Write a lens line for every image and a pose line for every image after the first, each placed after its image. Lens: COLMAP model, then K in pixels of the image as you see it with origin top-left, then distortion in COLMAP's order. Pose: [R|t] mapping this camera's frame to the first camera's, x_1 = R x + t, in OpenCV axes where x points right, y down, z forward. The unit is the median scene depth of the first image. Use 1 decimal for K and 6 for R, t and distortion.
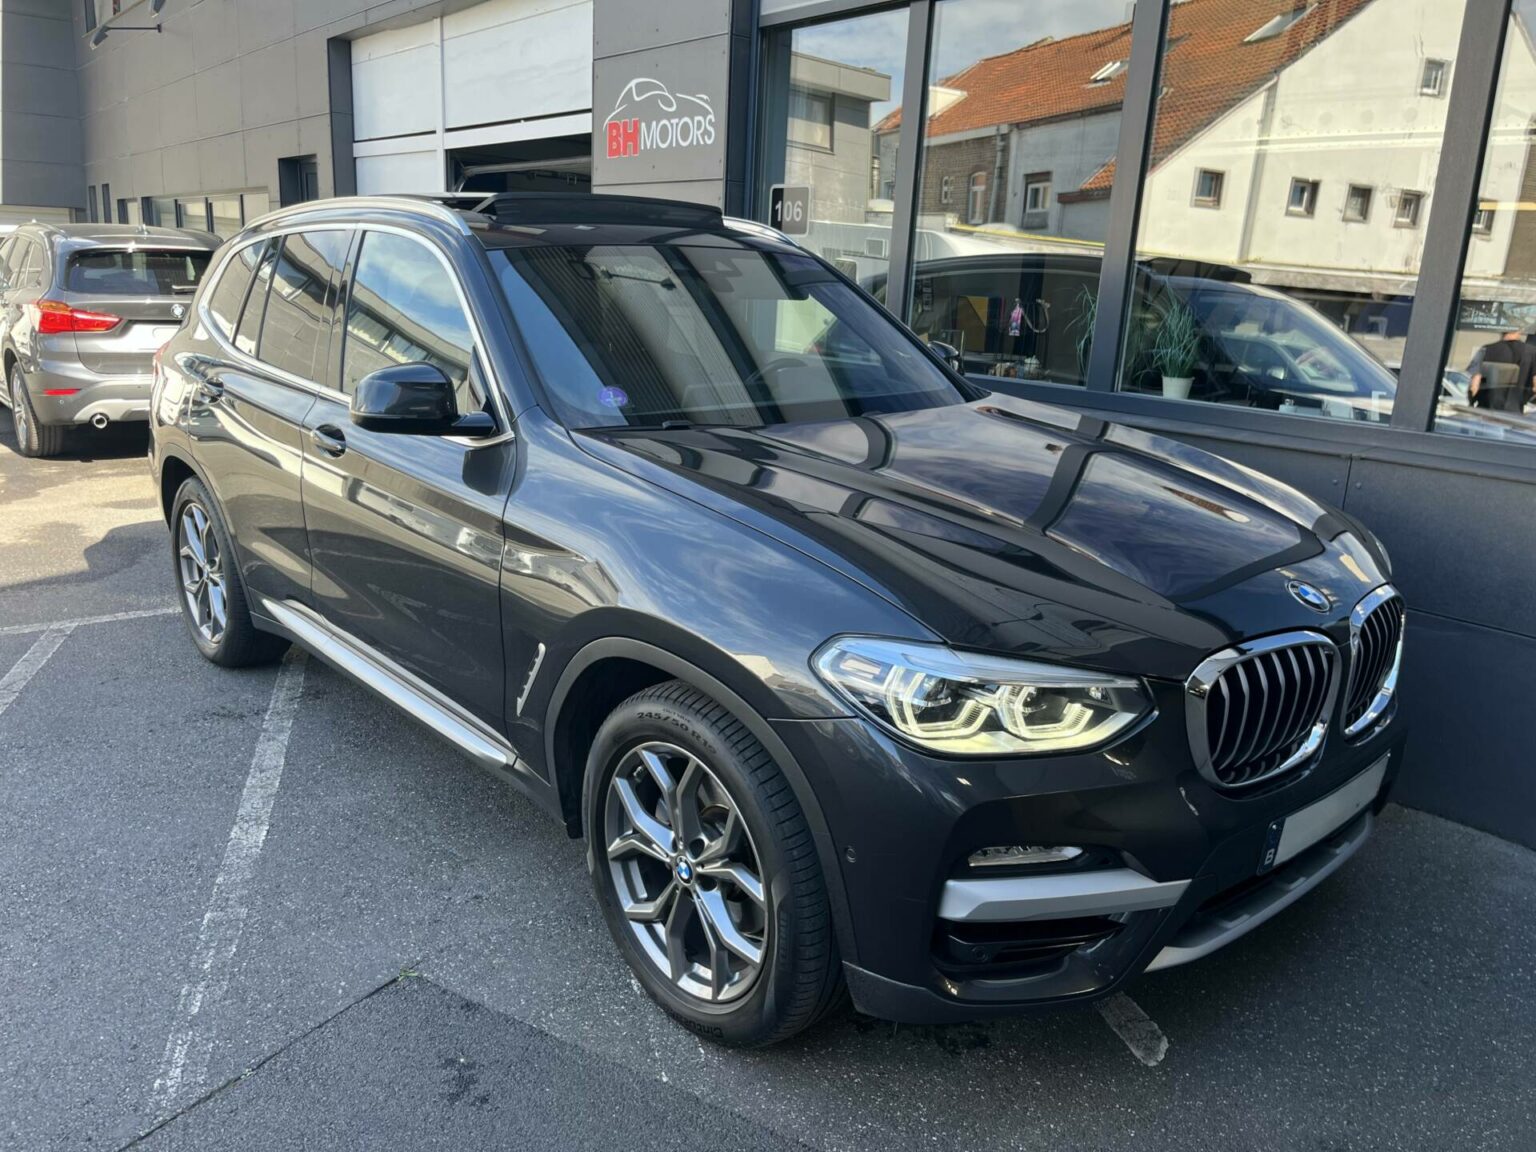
lens RADIAL K [[1170.6, 0, 768.0], [0, 1170.6, 576.0], [0, 0, 1]] dist [0.070576, -0.110514]
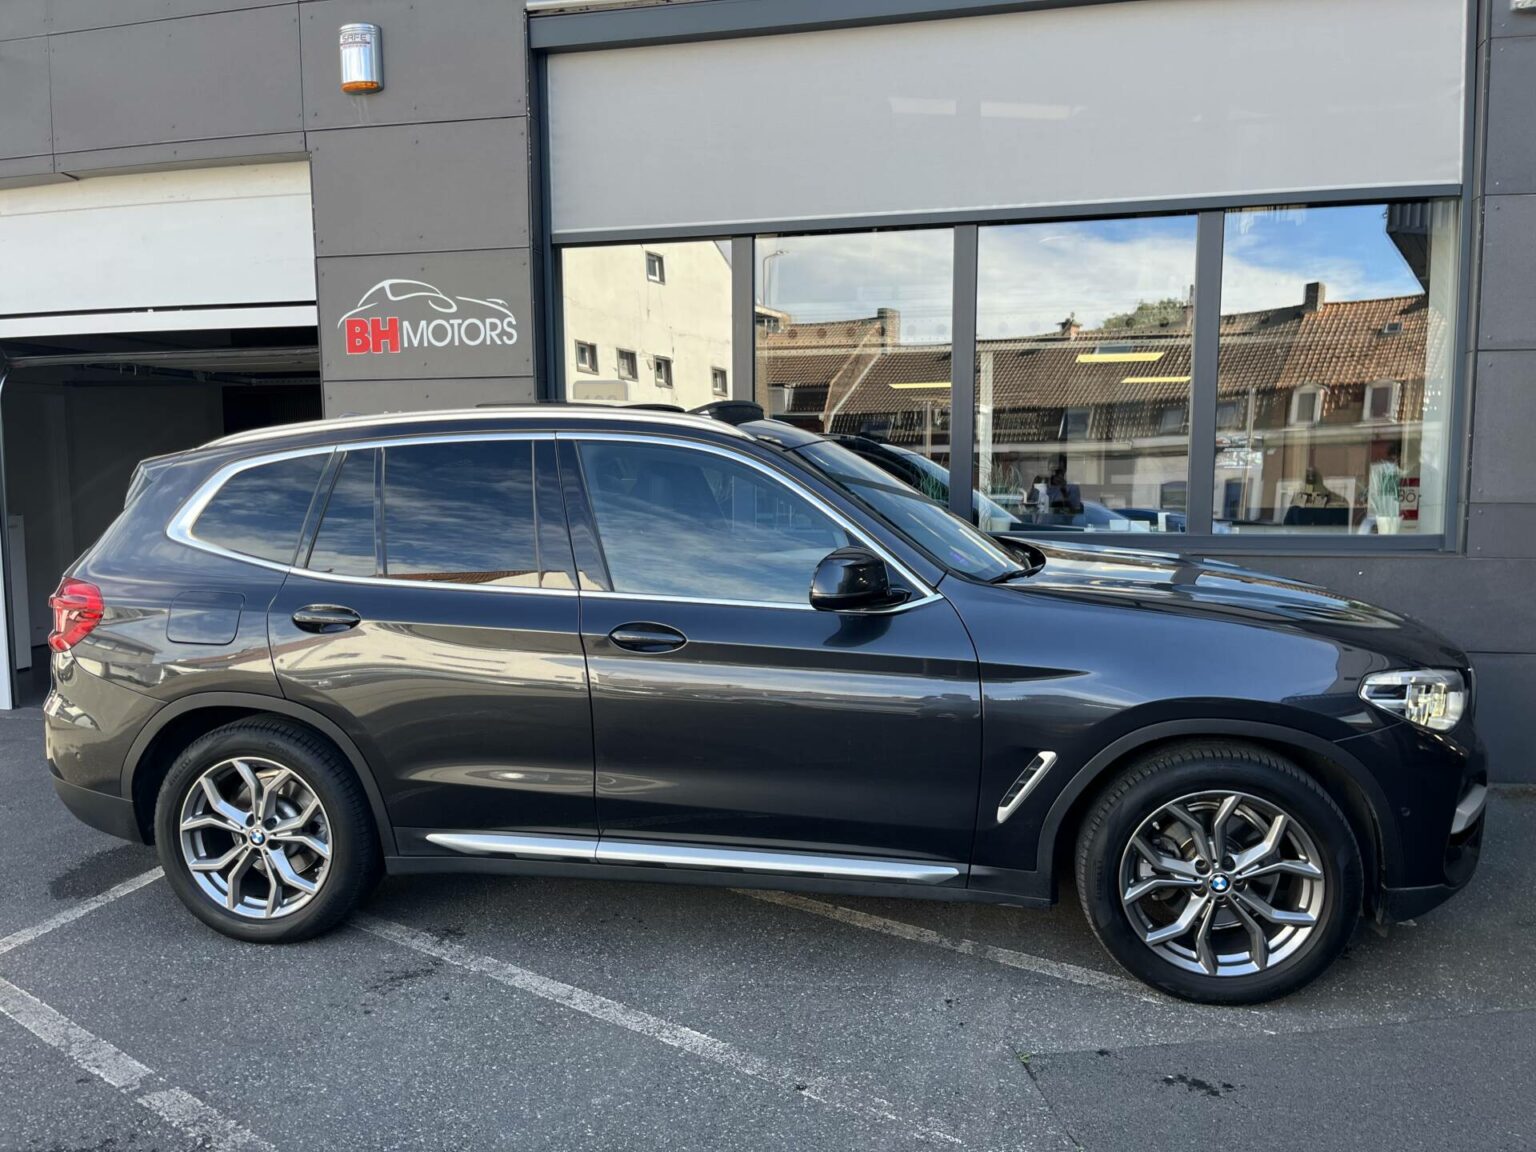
lens RADIAL K [[1170.6, 0, 768.0], [0, 1170.6, 576.0], [0, 0, 1]] dist [0.070576, -0.110514]
pose [[0.794030, -0.113522, 0.597185, -0.522132], [0.193326, 0.978560, -0.071030, -0.042965], [-0.576318, 0.171851, 0.798953, 0.058636]]
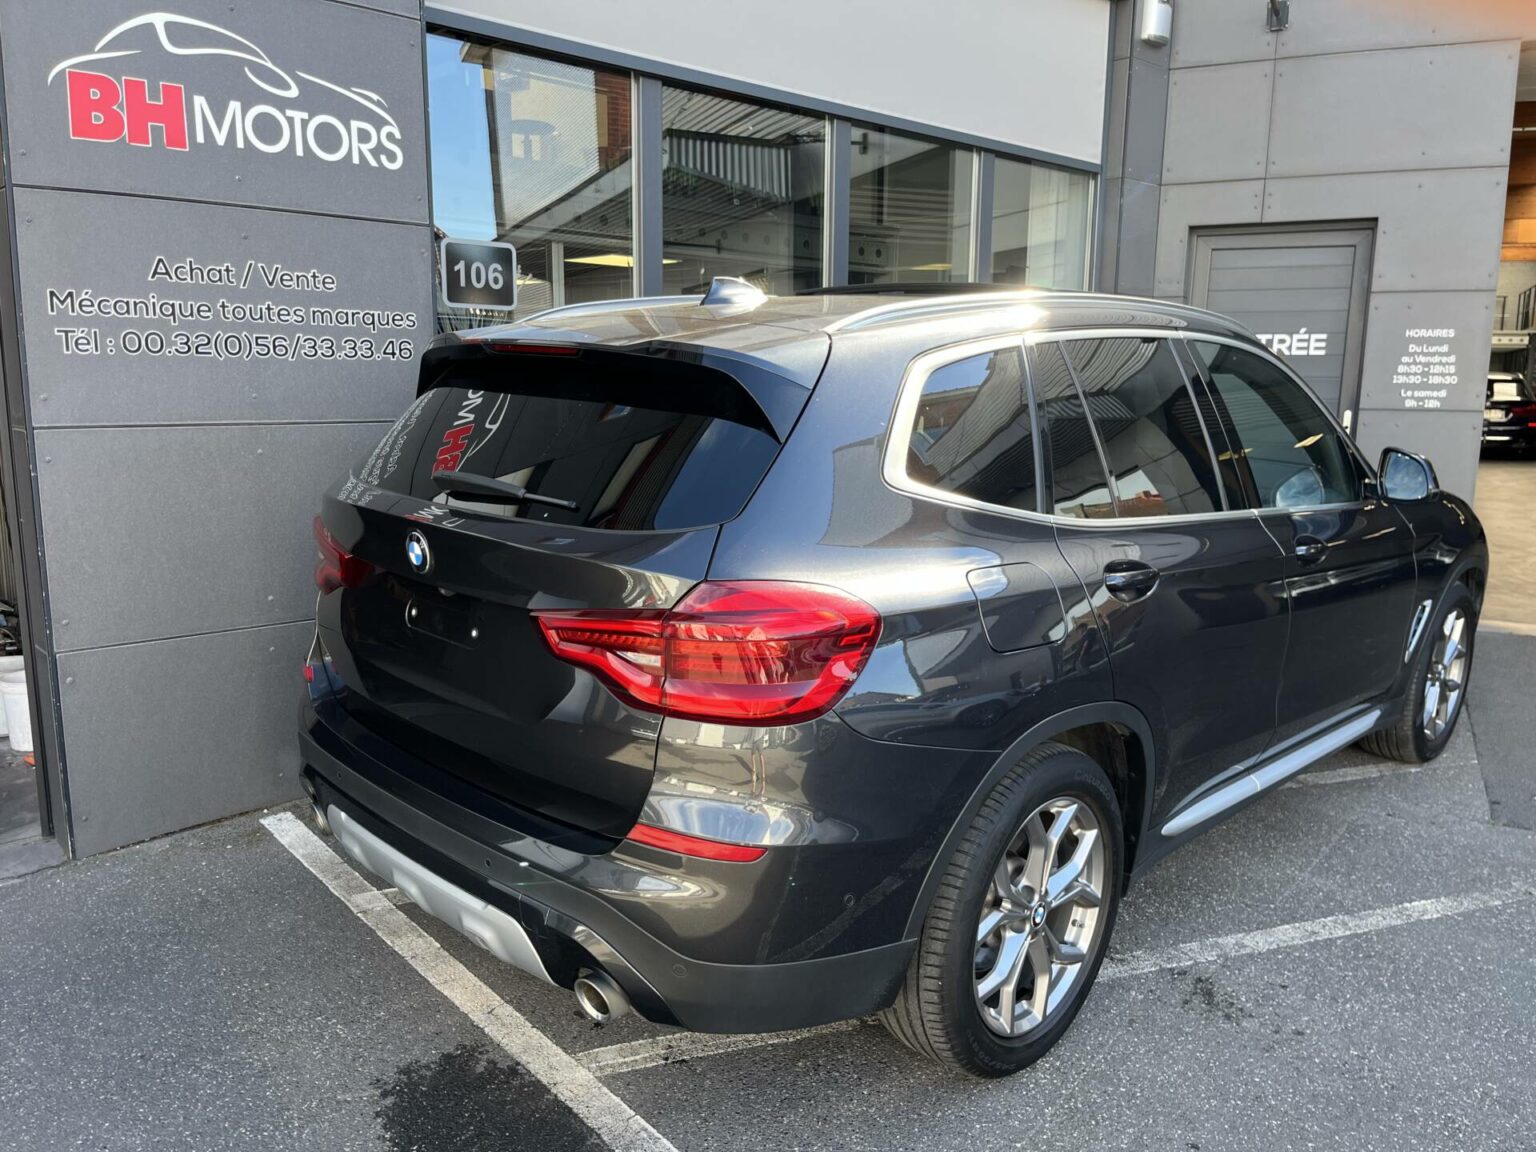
lens RADIAL K [[1170.6, 0, 768.0], [0, 1170.6, 576.0], [0, 0, 1]] dist [0.070576, -0.110514]
pose [[-0.063650, -0.222833, 0.972777, -0.776230], [0.225394, 0.946357, 0.231529, -0.254724], [-0.972186, 0.233995, -0.010011, 0.854646]]
